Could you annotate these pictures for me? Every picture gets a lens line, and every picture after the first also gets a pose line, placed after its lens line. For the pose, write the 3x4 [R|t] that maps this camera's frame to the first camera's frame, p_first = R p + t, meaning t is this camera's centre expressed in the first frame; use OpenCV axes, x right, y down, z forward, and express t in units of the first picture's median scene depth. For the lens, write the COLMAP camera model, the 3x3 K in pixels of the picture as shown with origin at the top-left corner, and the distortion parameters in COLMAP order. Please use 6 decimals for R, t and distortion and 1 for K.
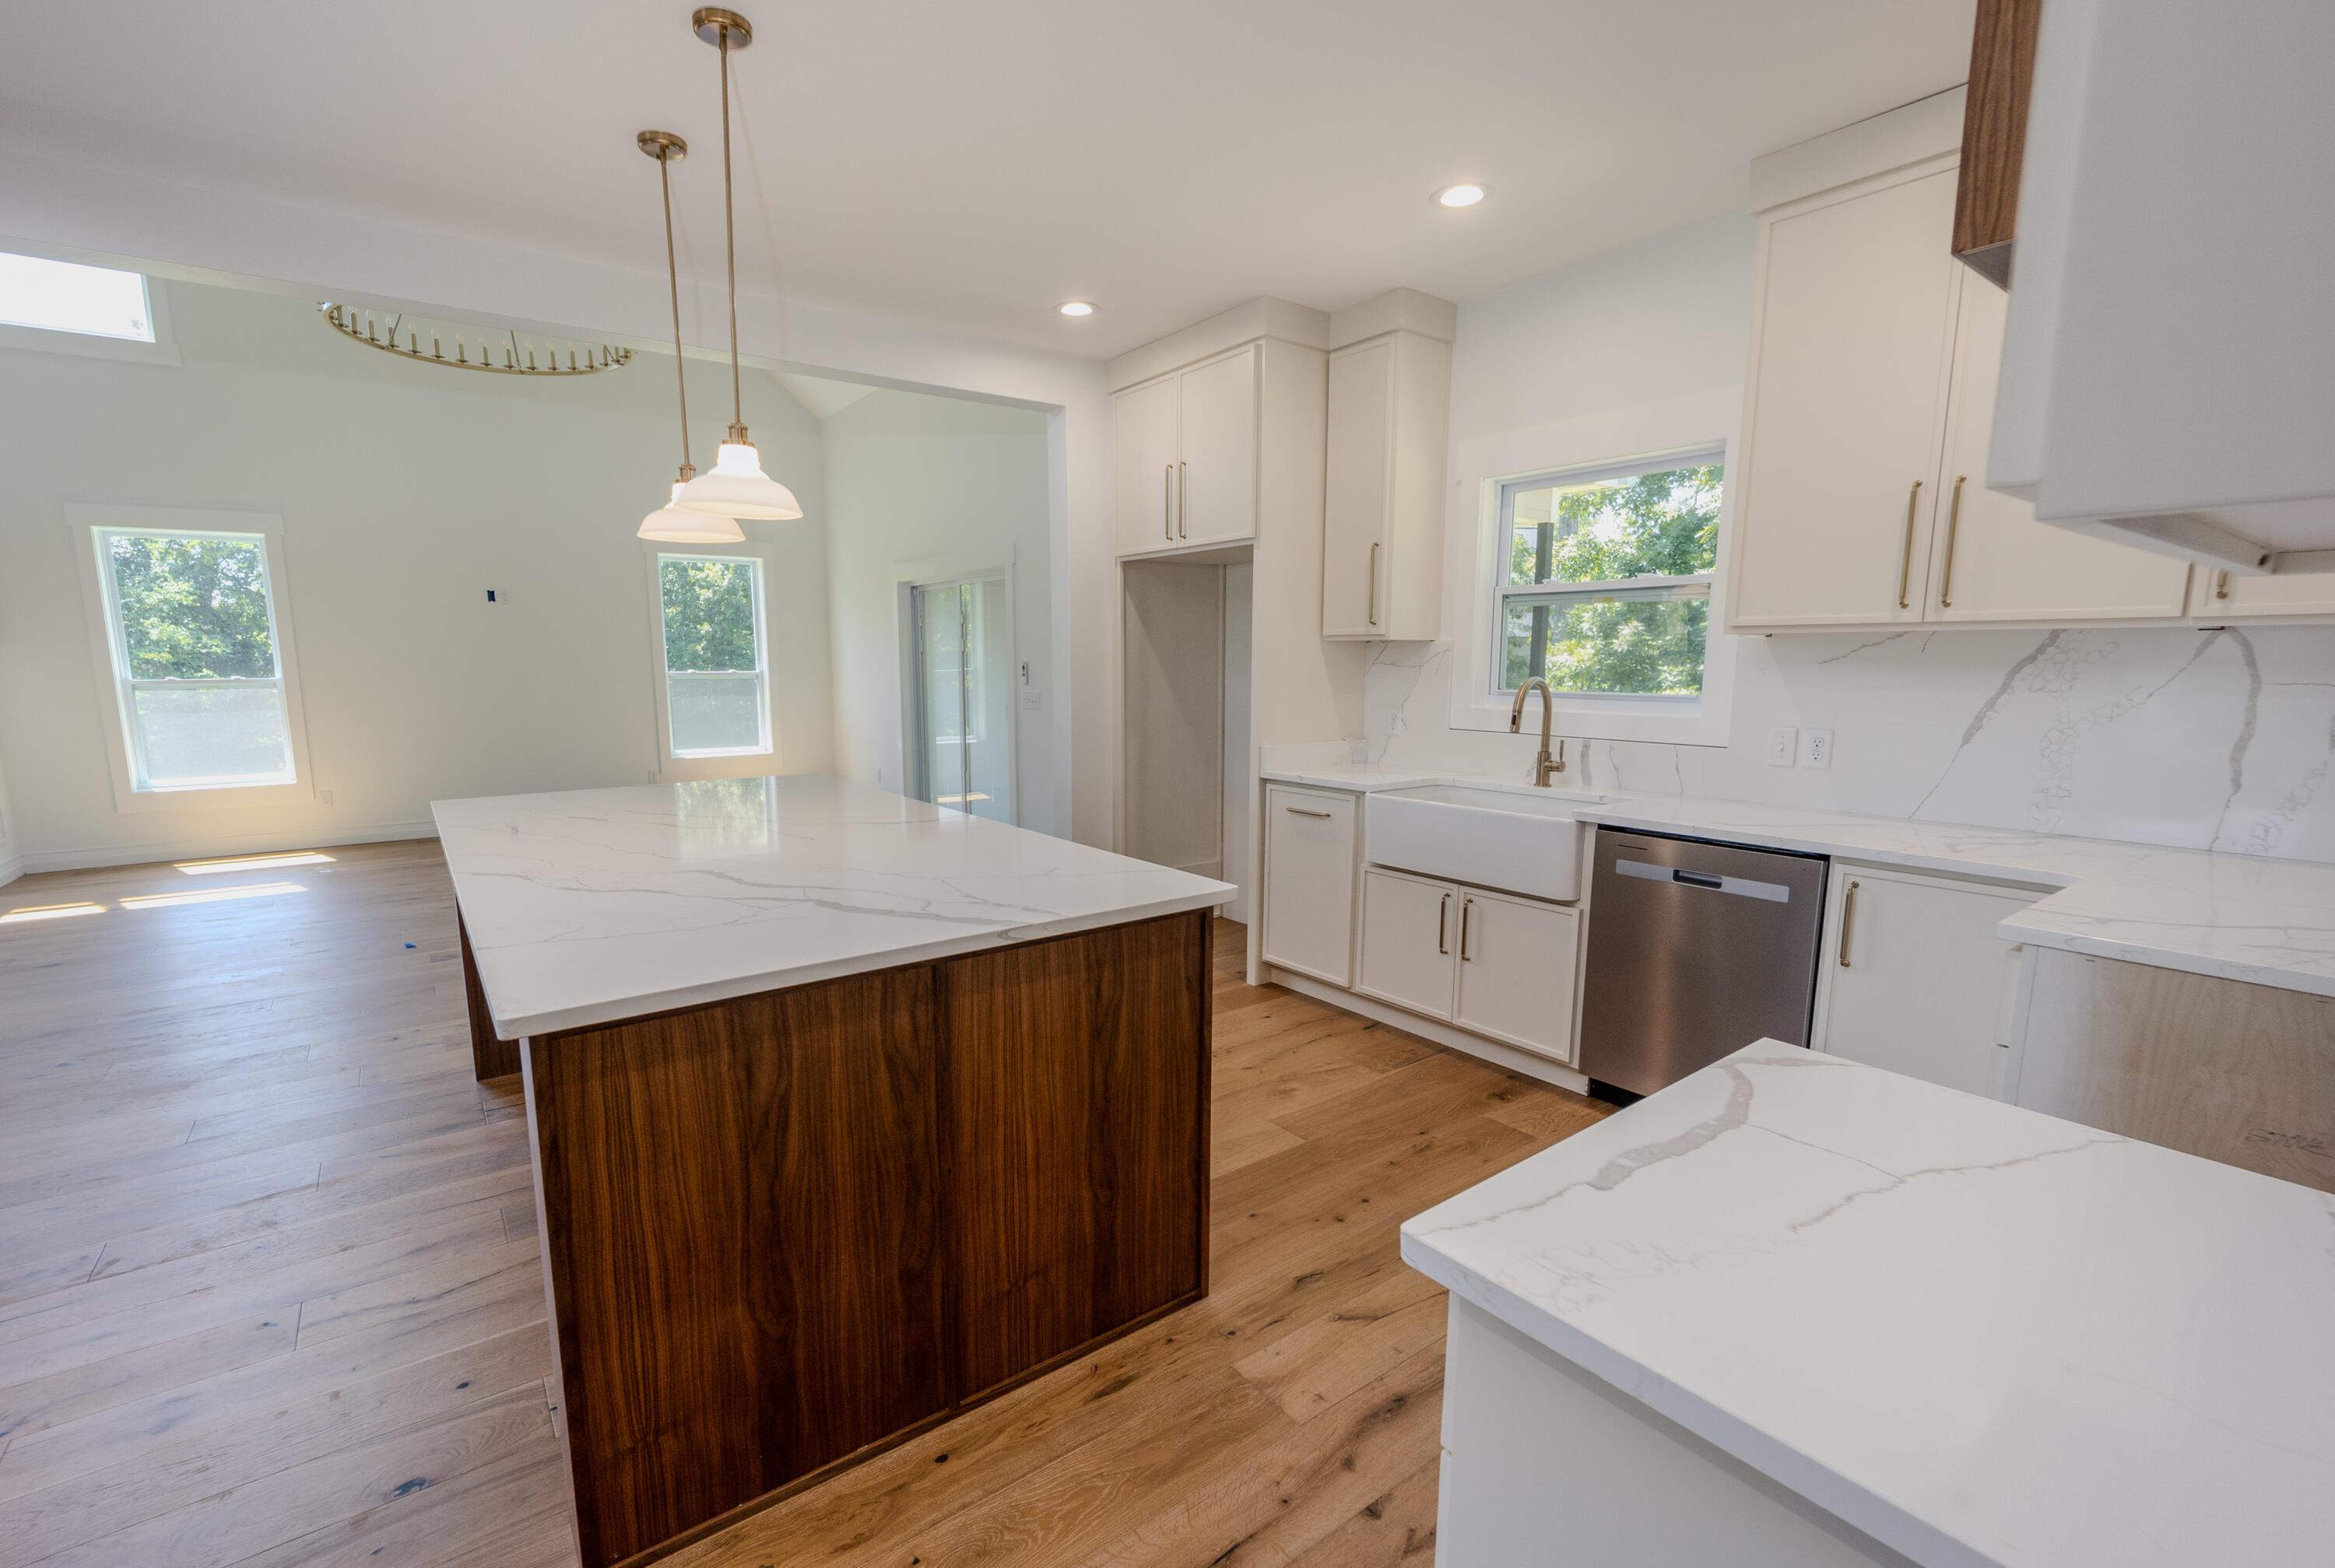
lens RADIAL K [[1010.0, 0, 1147.7], [0, 1010.0, 813.3], [0, 0, 1]] dist [-0.002627, -0.000076]
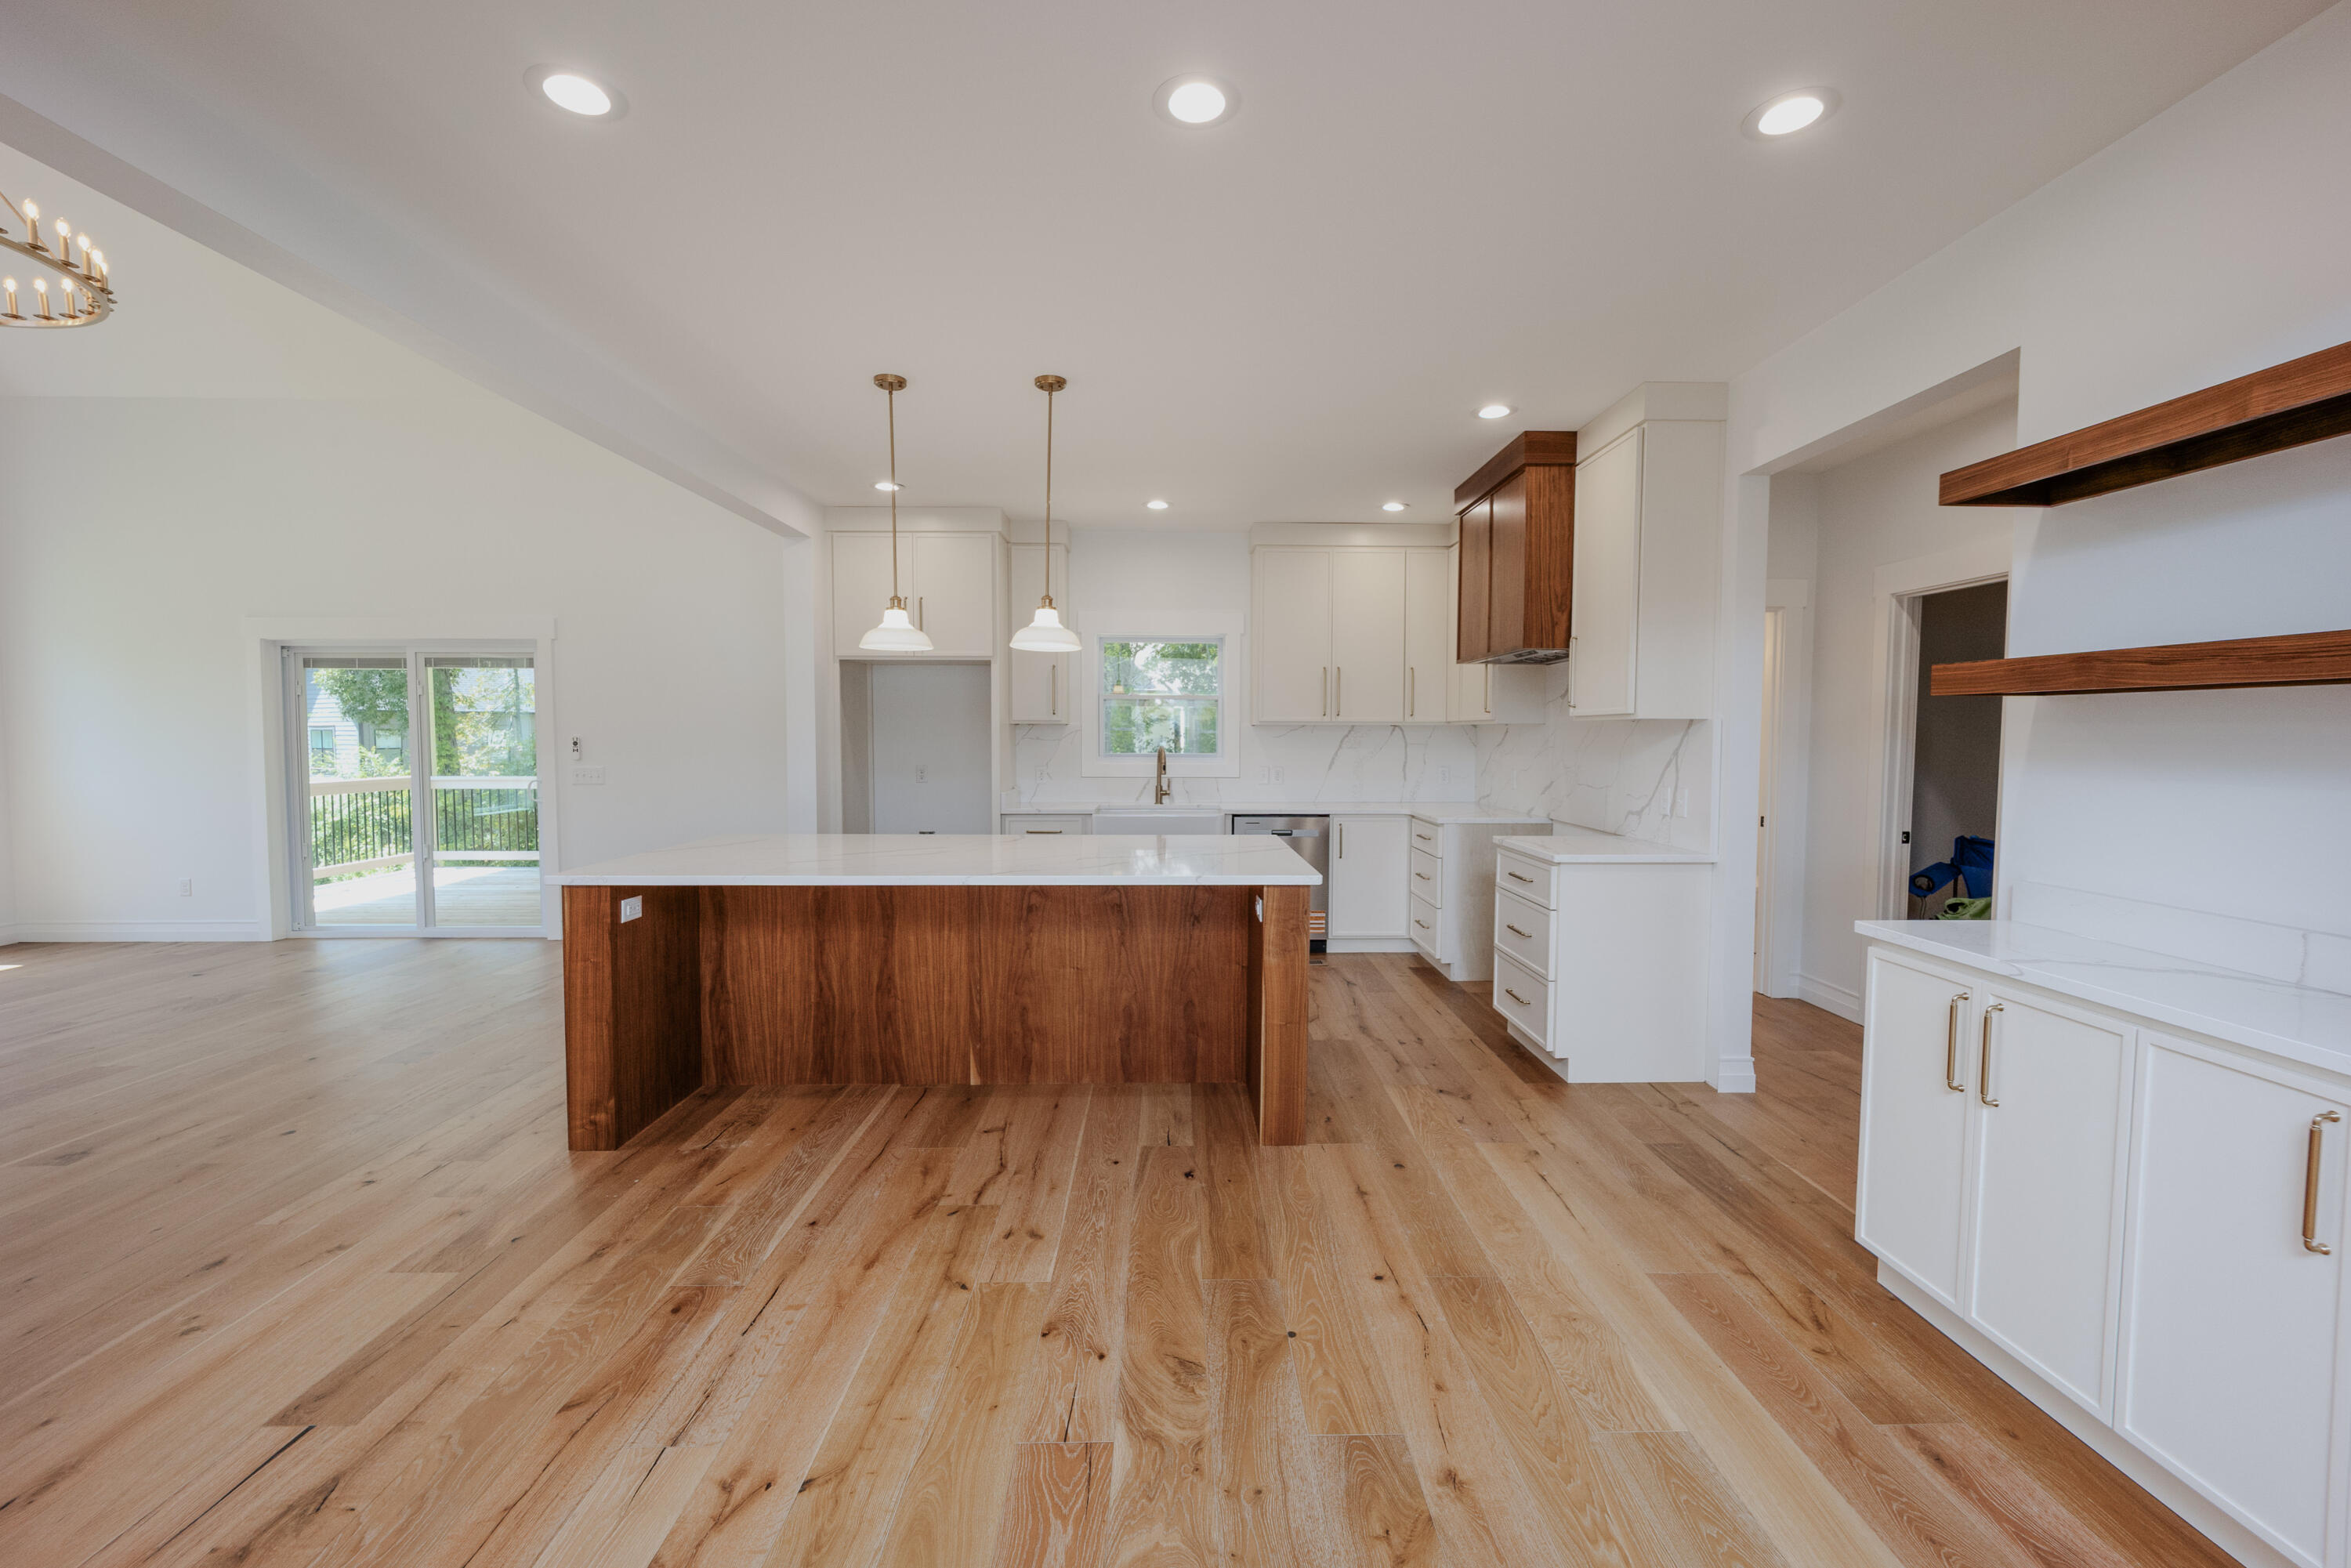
lens RADIAL K [[965.8, 0, 1197.0], [0, 965.8, 772.2], [0, 0, 1]] dist [-0.009225, 0.001362]
pose [[0.564133, -0.026016, 0.825274, -1.035692], [0.121710, 0.991205, -0.051950, 0.015297], [-0.816664, 0.129751, 0.562338, -0.051190]]
